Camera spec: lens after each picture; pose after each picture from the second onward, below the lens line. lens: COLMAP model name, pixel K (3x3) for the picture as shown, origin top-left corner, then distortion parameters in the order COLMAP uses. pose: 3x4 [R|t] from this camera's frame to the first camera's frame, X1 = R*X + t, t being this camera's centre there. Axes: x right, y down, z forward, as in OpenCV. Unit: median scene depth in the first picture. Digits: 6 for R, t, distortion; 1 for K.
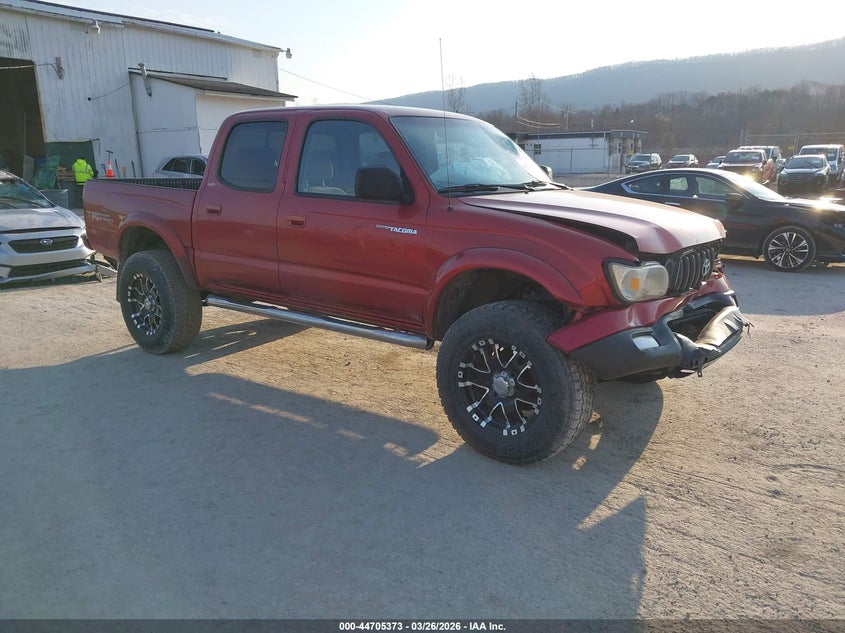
lens RADIAL K [[716.7, 0, 422.5], [0, 716.7, 316.5], [0, 0, 1]] dist [-0.000916, -0.000466]
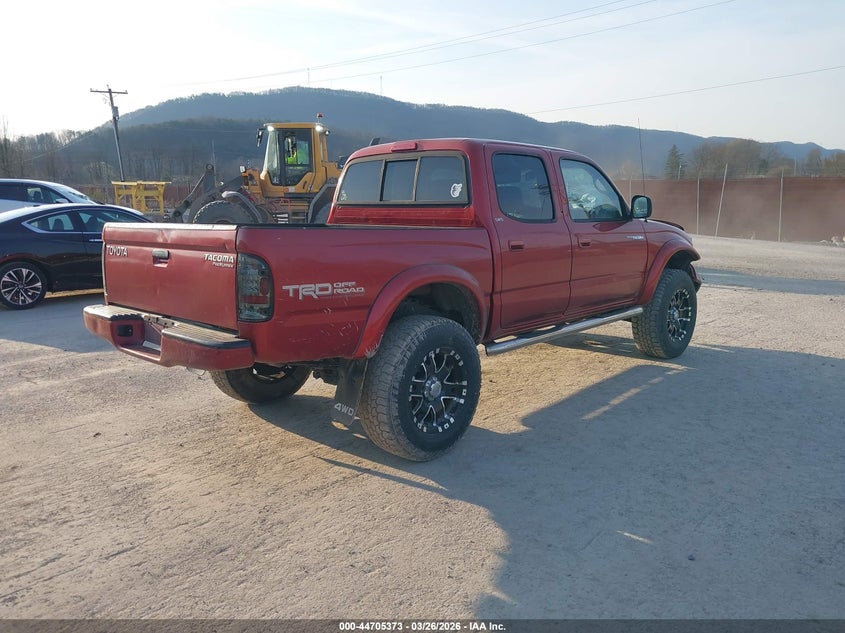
lens RADIAL K [[656.8, 0, 429.9], [0, 656.8, 315.6], [0, 0, 1]] dist [0.002691, 0.001751]
pose [[0.049307, -0.157704, 0.986255, -1.175312], [0.216931, 0.965574, 0.143551, -0.213669], [-0.974941, 0.206871, 0.081821, 1.068883]]
